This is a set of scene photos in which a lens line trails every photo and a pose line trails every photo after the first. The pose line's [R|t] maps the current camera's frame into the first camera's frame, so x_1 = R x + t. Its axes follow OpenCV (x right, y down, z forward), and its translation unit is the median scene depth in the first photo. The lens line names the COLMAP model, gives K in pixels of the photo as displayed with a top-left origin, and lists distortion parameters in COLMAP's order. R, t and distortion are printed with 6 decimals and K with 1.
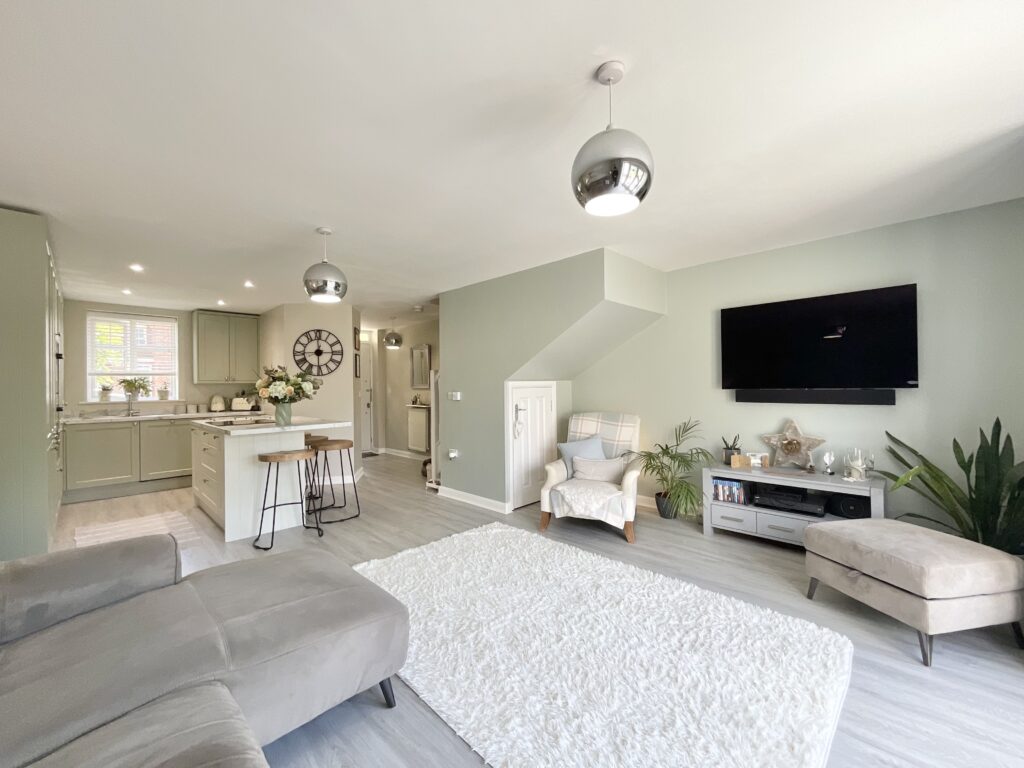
lens RADIAL K [[417.0, 0, 512.0], [0, 417.0, 384.0], [0, 0, 1]] dist [-0.004653, 0.000288]
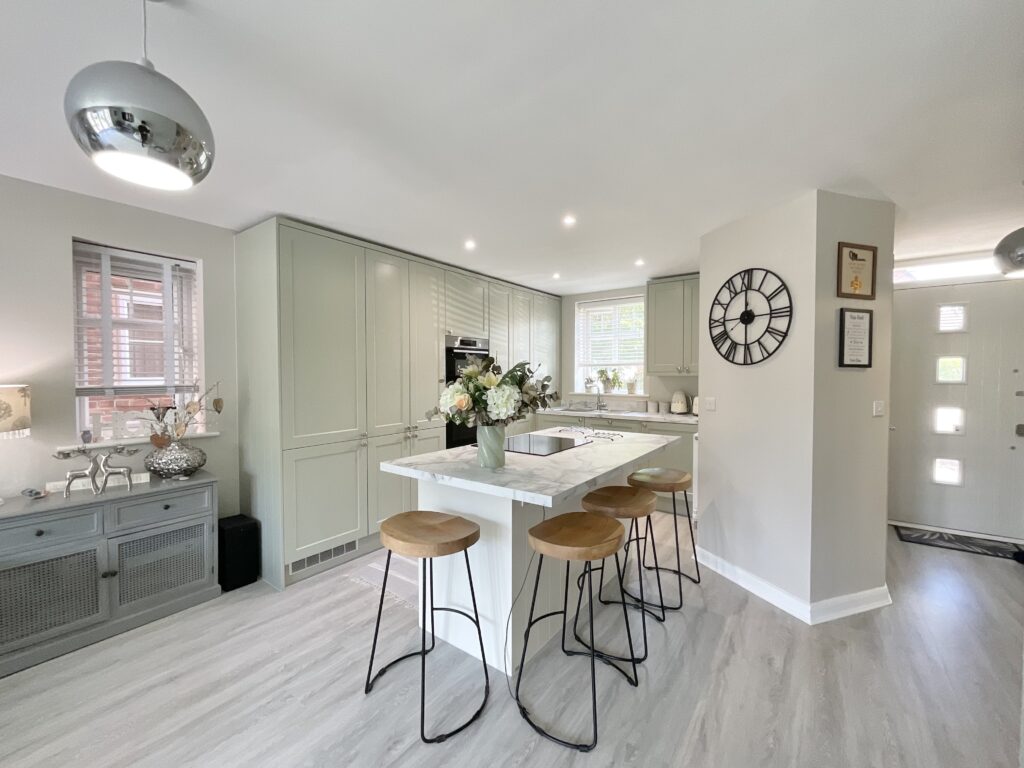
lens RADIAL K [[417.0, 0, 512.0], [0, 417.0, 384.0], [0, 0, 1]] dist [-0.004653, 0.000288]
pose [[0.135698, 0.037908, -0.990025, -0.018192], [0.003105, 0.999247, 0.038686, -0.017293], [0.990745, -0.008324, 0.135478, 0.664585]]
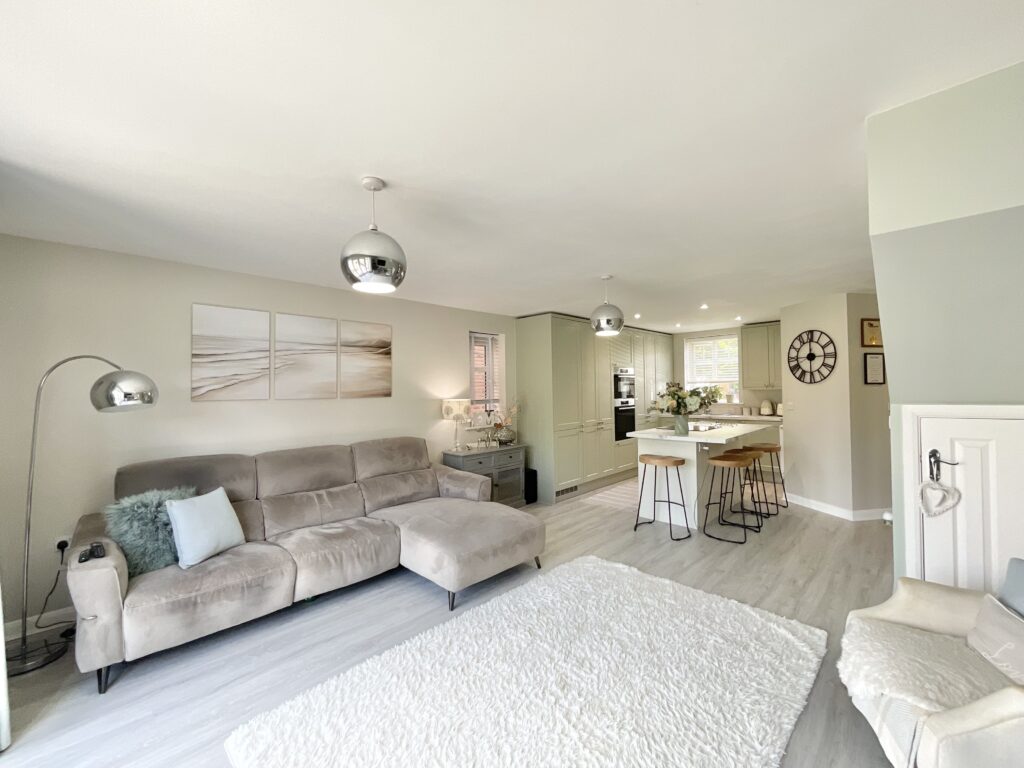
lens RADIAL K [[422.1, 0, 512.0], [0, 422.1, 384.0], [0, 0, 1]] dist [0.002439, 0.000331]
pose [[0.001884, 0.002712, -0.999995, 0.414743], [0.021132, 0.999773, 0.002751, -0.034429], [0.999775, -0.021137, 0.001826, 0.377293]]
